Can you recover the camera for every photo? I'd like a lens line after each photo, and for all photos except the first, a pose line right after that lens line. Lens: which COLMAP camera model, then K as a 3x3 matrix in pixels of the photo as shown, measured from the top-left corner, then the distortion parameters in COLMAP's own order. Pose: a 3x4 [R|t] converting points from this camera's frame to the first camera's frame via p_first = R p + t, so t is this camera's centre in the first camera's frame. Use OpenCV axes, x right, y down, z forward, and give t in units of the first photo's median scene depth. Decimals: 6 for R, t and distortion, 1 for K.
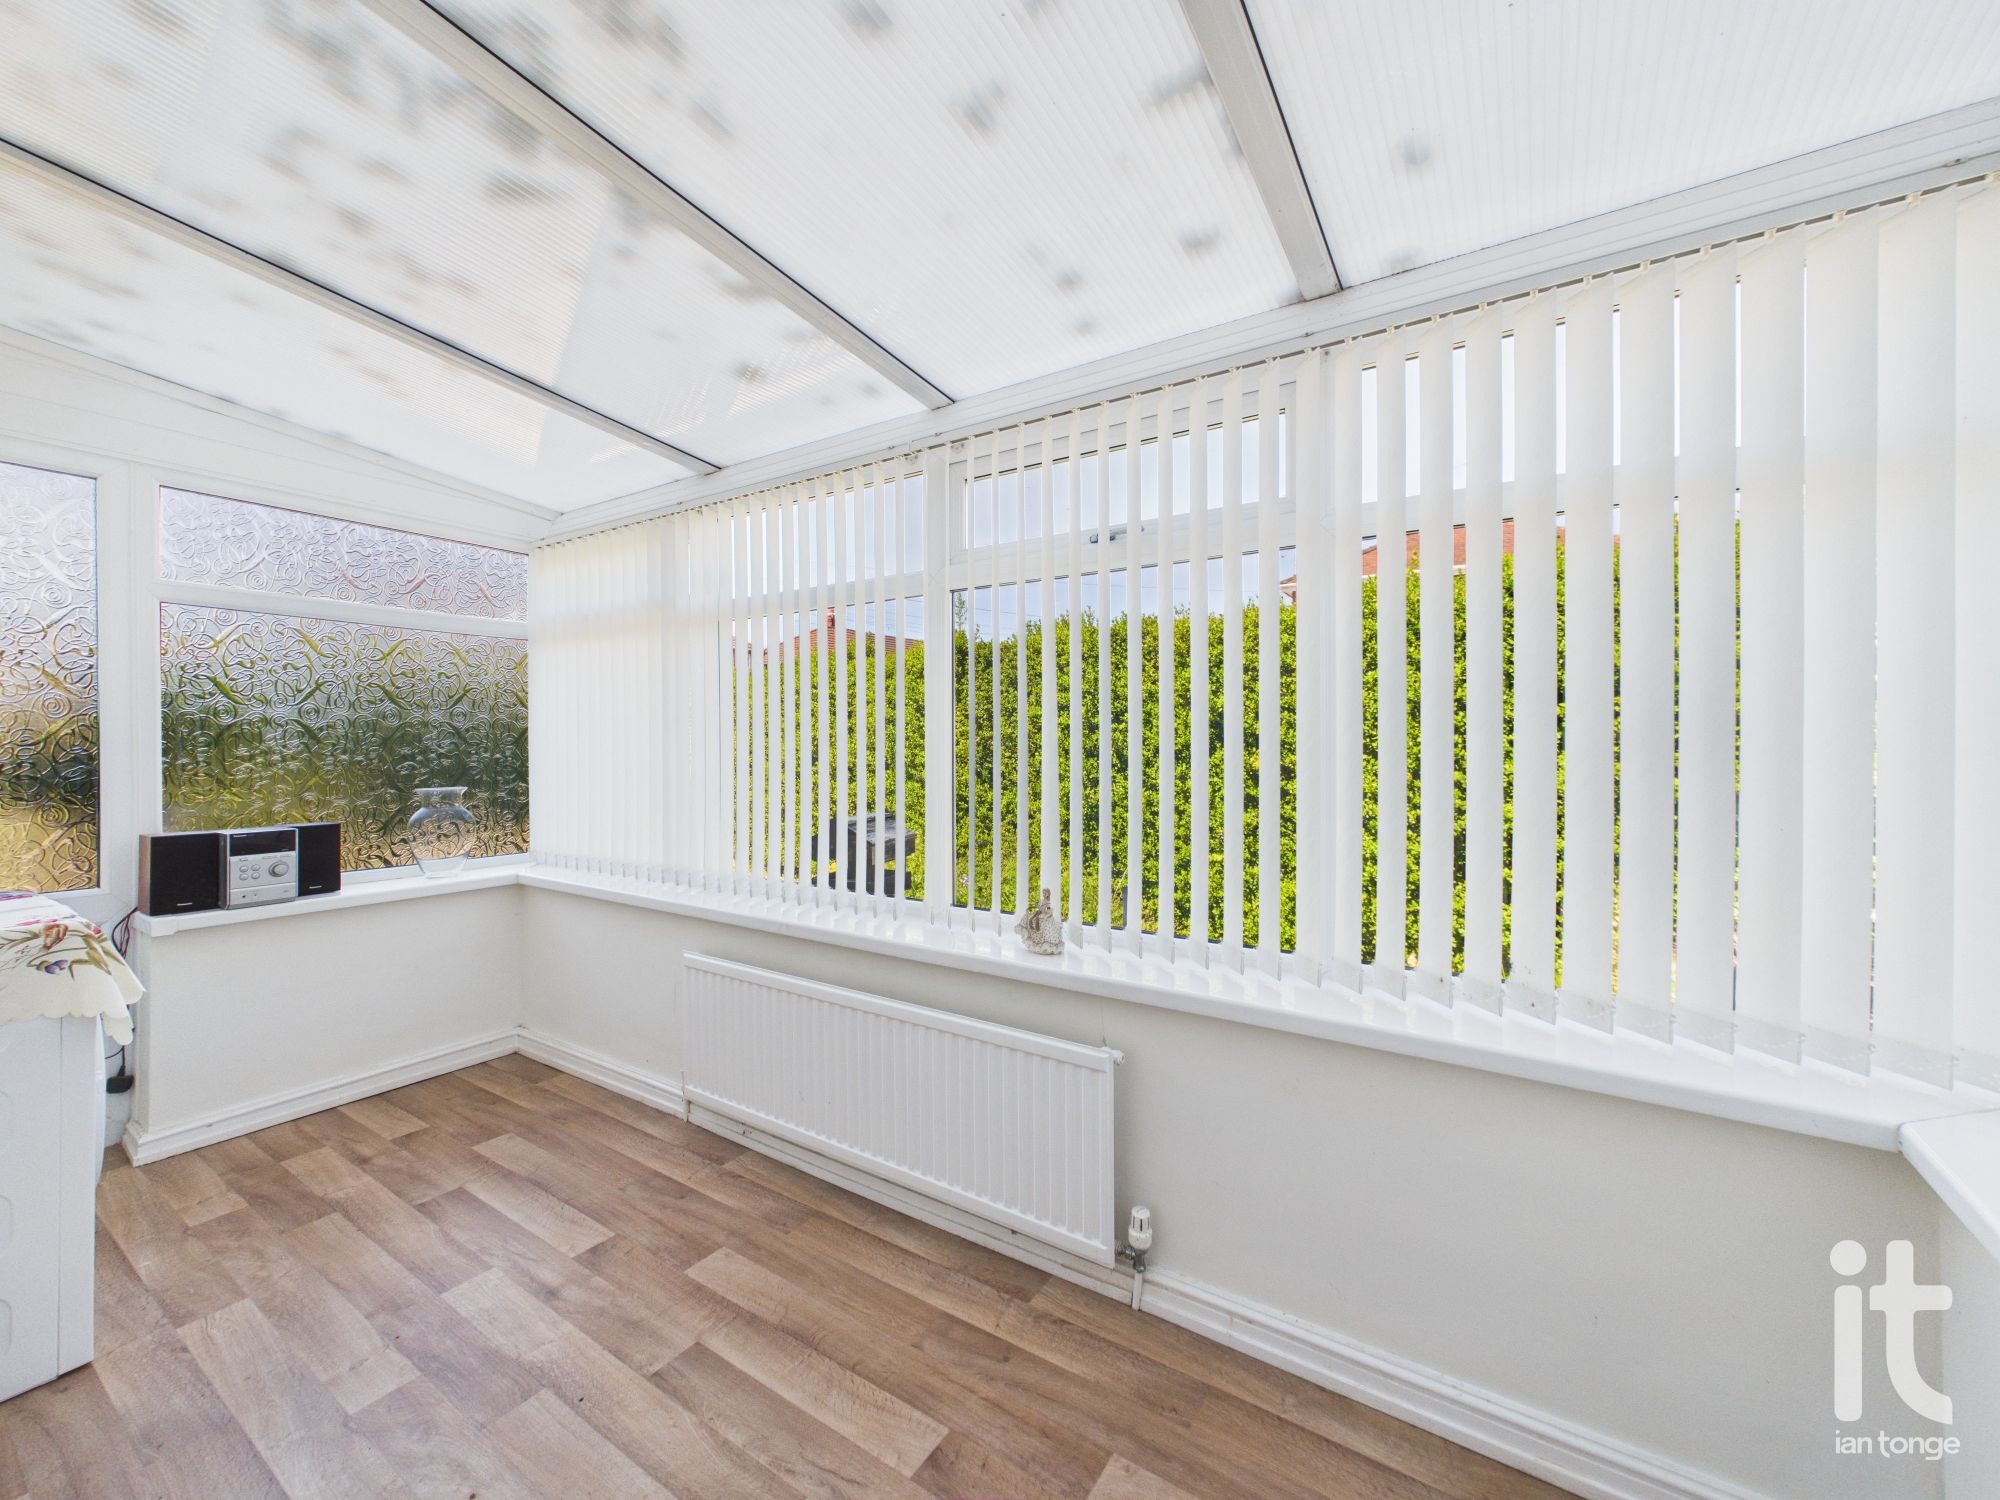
lens RADIAL K [[804.1, 0, 1000.0], [0, 804.1, 750.0], [0, 0, 1]] dist [0.000355, -0.000160]
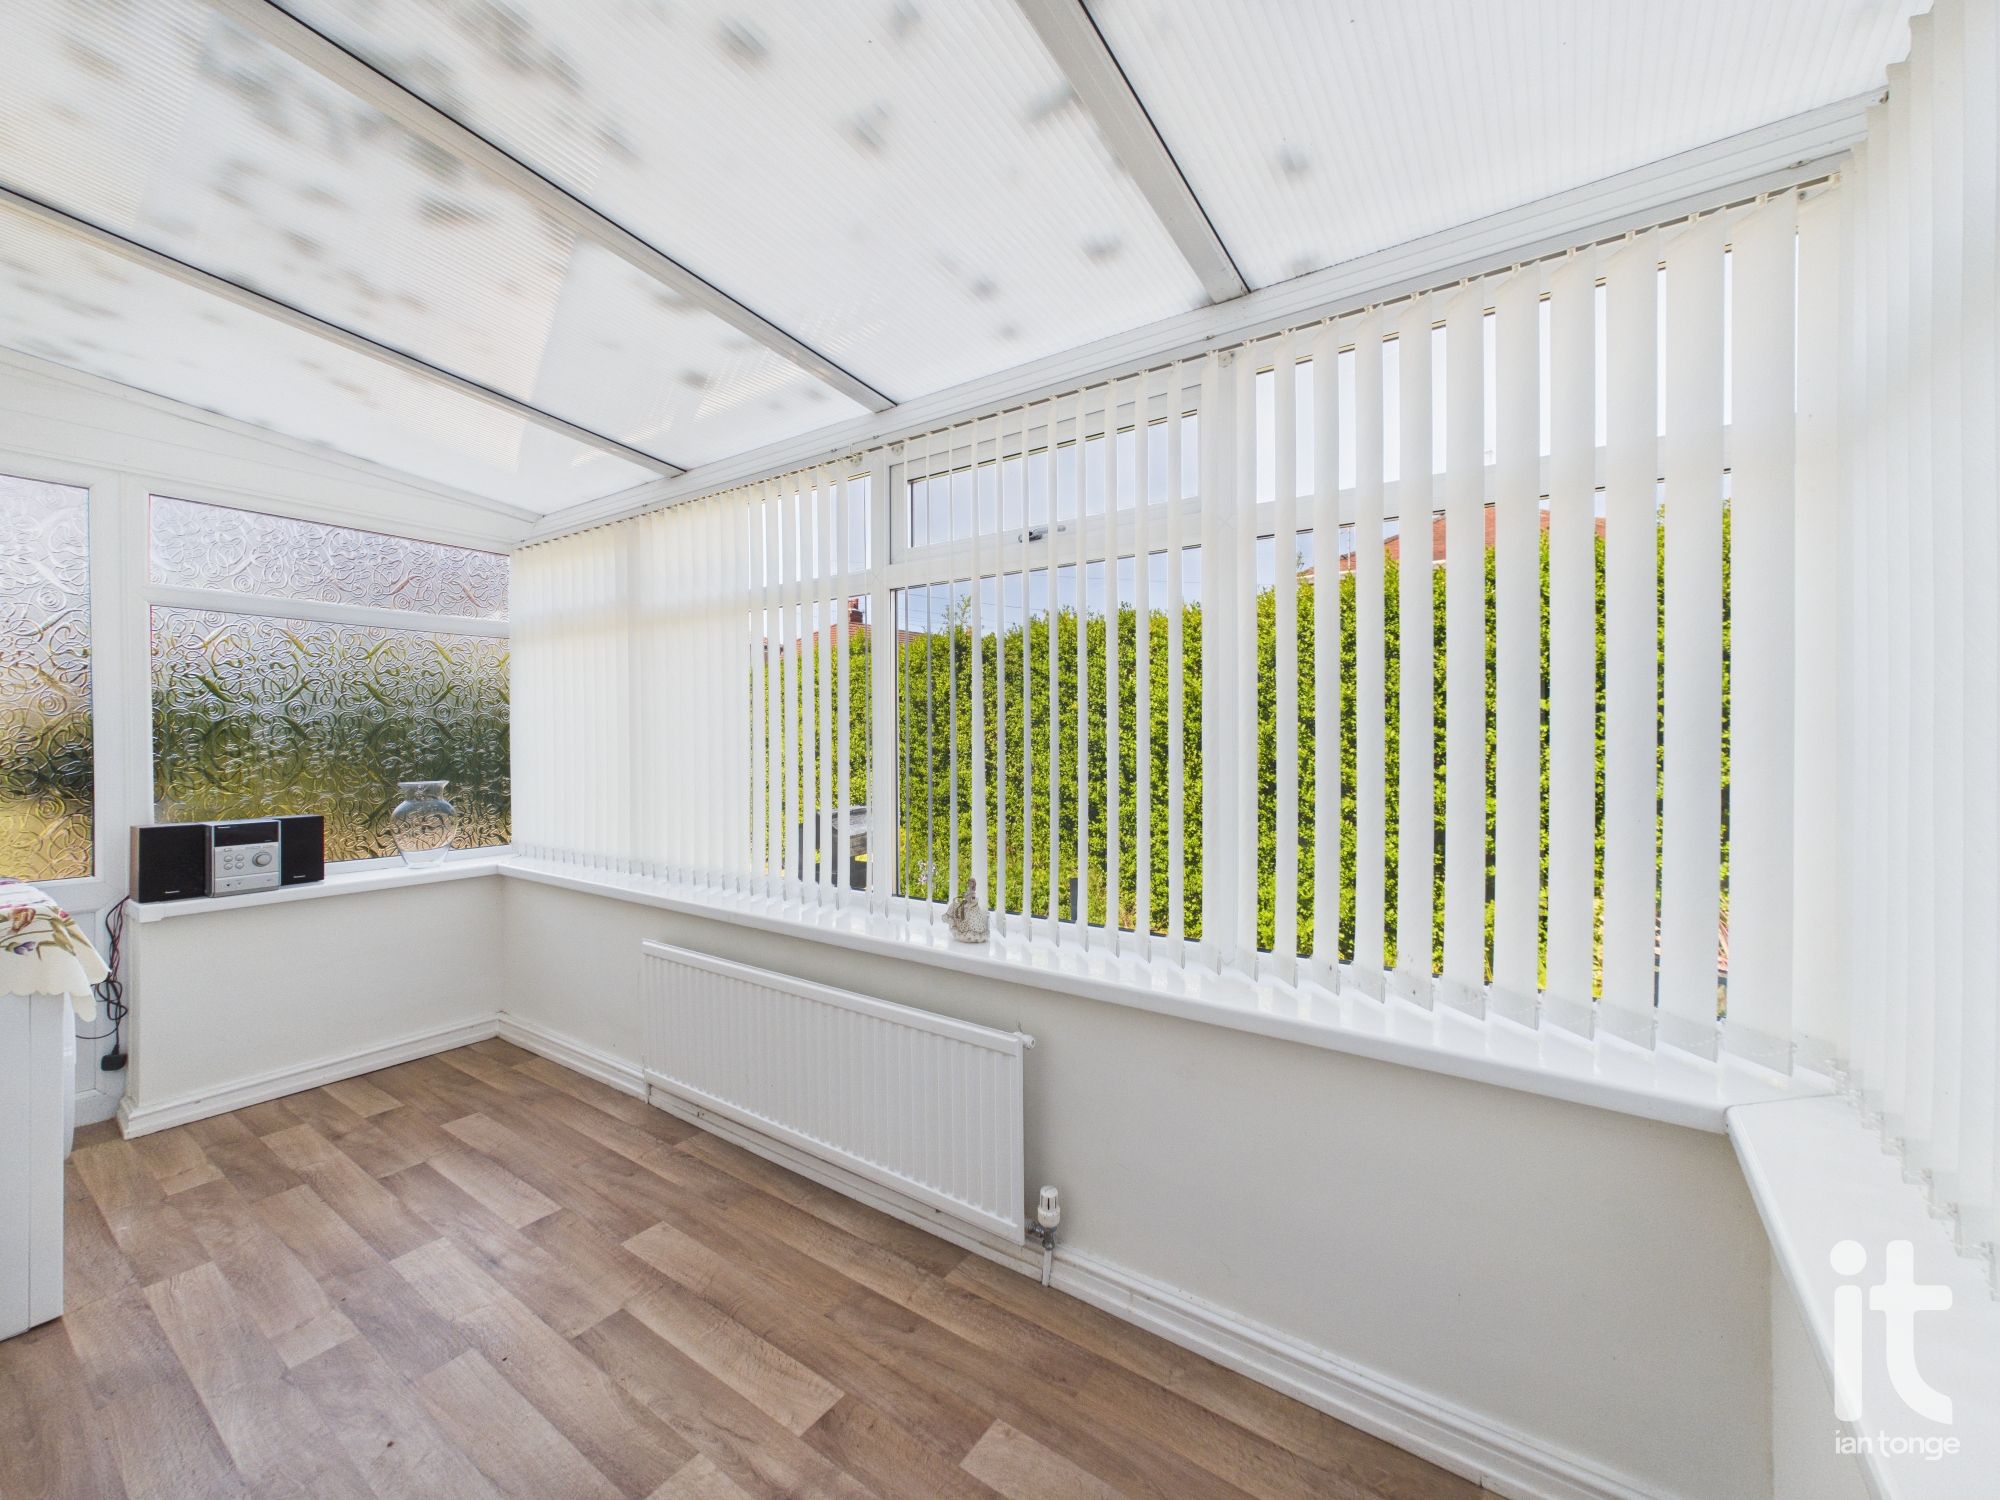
lens RADIAL K [[804.6, 0, 1002.8], [0, 804.6, 747.5], [0, 0, 1]] dist [0.000349, -0.000184]
pose [[0.999625, -0.001516, -0.027332, 0.130198], [0.001624, 0.999991, 0.003915, 0.000084], [0.027326, -0.003958, 0.999619, -0.029393]]
